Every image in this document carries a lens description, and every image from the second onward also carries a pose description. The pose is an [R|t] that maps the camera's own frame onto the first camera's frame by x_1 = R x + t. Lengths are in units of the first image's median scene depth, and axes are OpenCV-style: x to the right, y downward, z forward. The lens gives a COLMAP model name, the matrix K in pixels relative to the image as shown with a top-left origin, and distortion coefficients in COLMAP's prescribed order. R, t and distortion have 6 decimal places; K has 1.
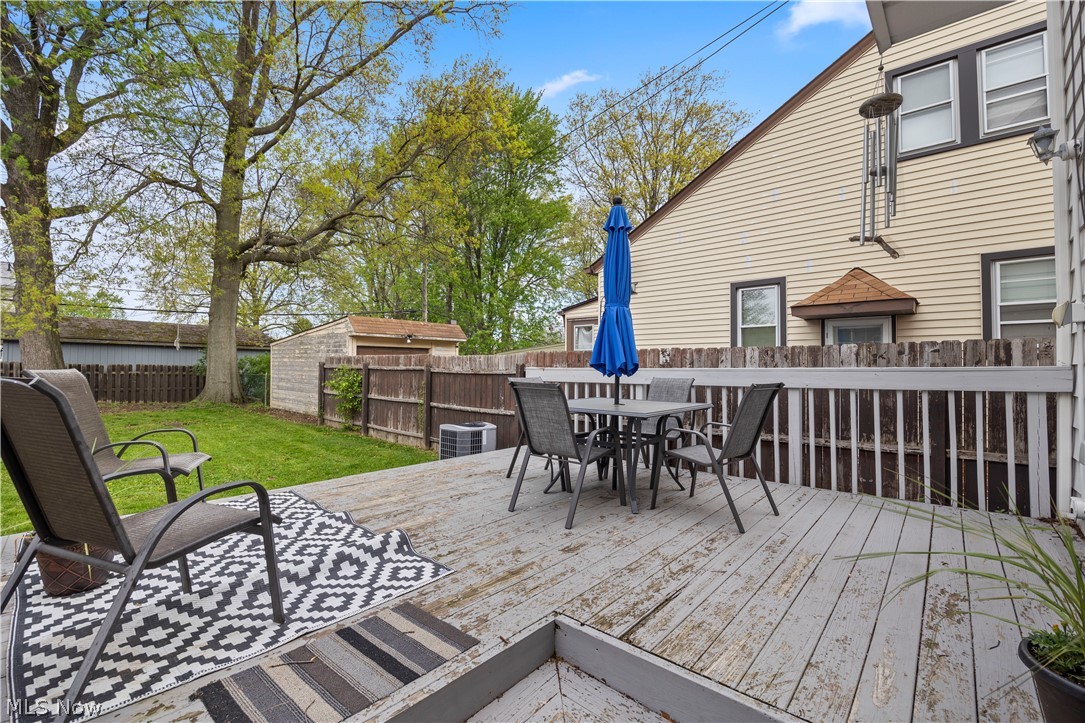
lens RADIAL K [[472.2, 0, 537.6], [0, 472.2, 362.0], [0, 0, 1]] dist [-0.019049, 0.000459]
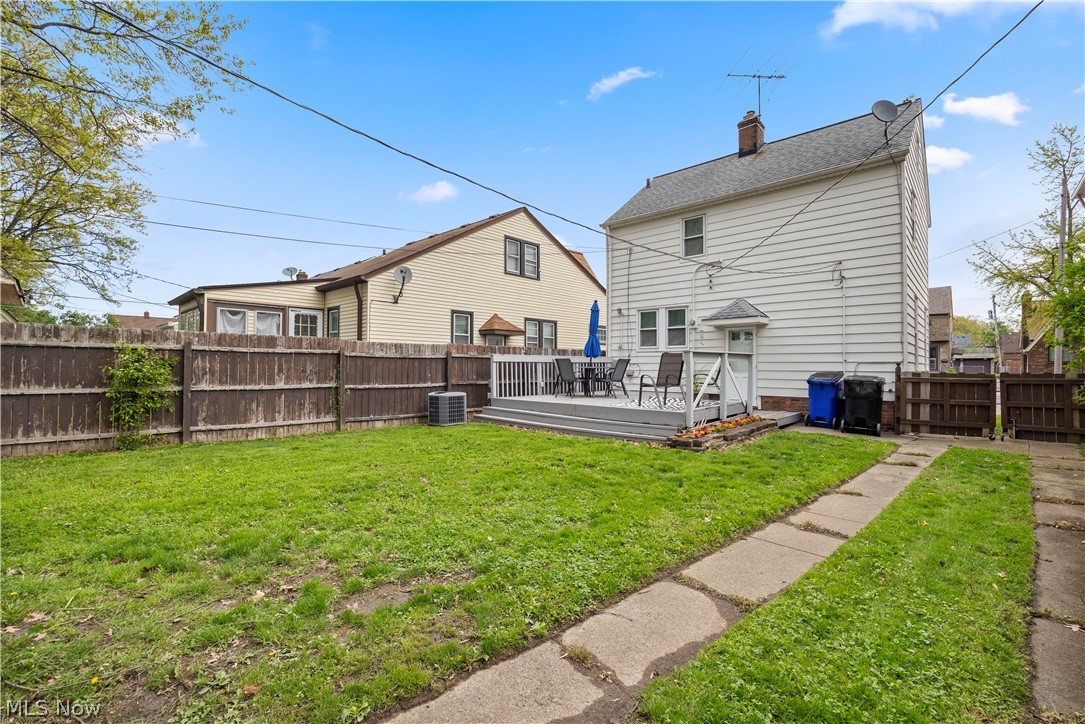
lens RADIAL K [[472.2, 0, 537.6], [0, 472.2, 362.5], [0, 0, 1]] dist [-0.019049, 0.000459]
pose [[0.036171, 0.004367, 0.999336, -1.015870], [-0.015760, 0.999869, -0.003799, 0.027134], [-0.999221, -0.015612, 0.036235, 0.434888]]
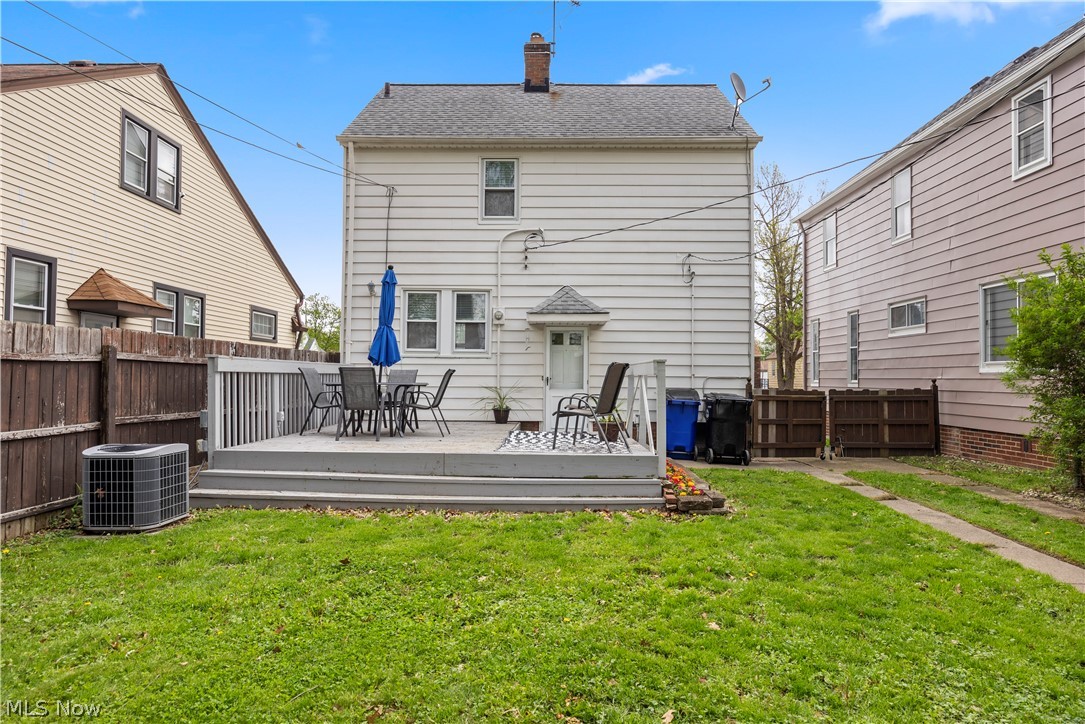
lens RADIAL K [[658.1, 0, 542.5], [0, 658.1, 362.0], [0, 0, 1]] dist [-0.007185, -0.002037]
pose [[-0.651522, 0.010753, 0.758553, -0.712082], [-0.019904, 0.999313, -0.031262, 0.027321], [-0.758368, -0.035466, -0.650861, 0.745865]]
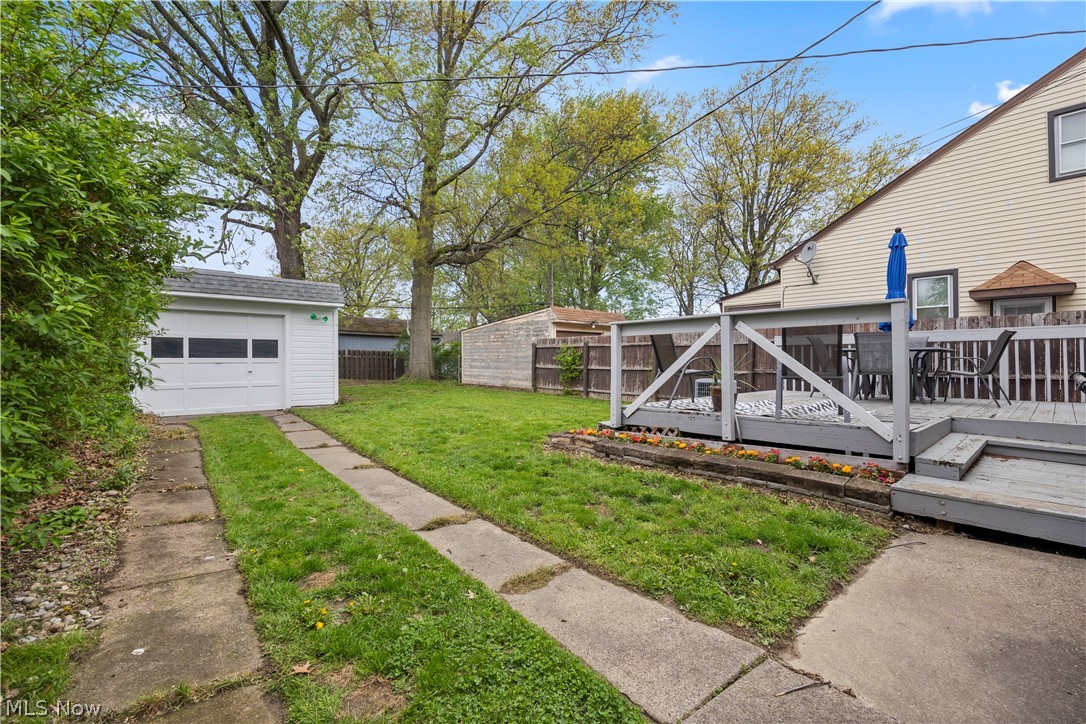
lens RADIAL K [[472.6, 0, 538.1], [0, 472.6, 362.5], [0, 0, 1]] dist [-0.019049, 0.000459]
pose [[0.991959, -0.003200, -0.126516, -0.320954], [0.005069, 0.999883, 0.014460, 0.038294], [0.126455, -0.014985, 0.991859, -0.300720]]
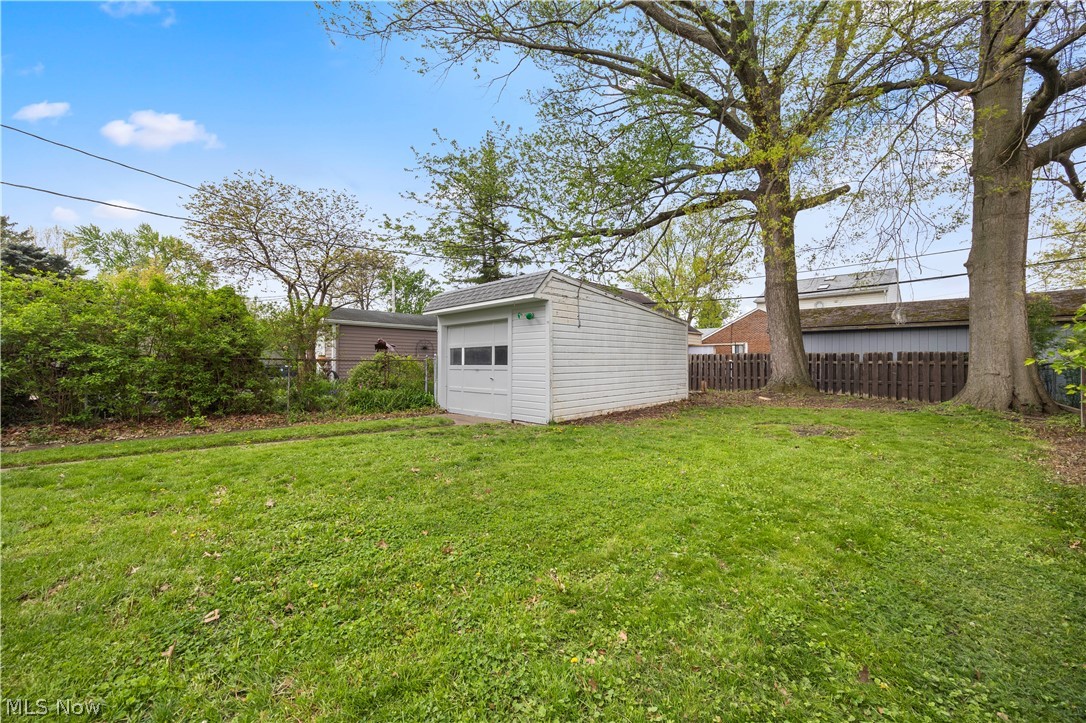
lens RADIAL K [[421.7, 0, 543.0], [0, 421.7, 361.5], [0, 0, 1]] dist [0.000356, 0.000038]
pose [[-0.042127, -0.015730, -0.998988, -0.170335], [0.007490, 0.999843, -0.016059, 0.046622], [0.999084, -0.008159, -0.042003, 0.673702]]
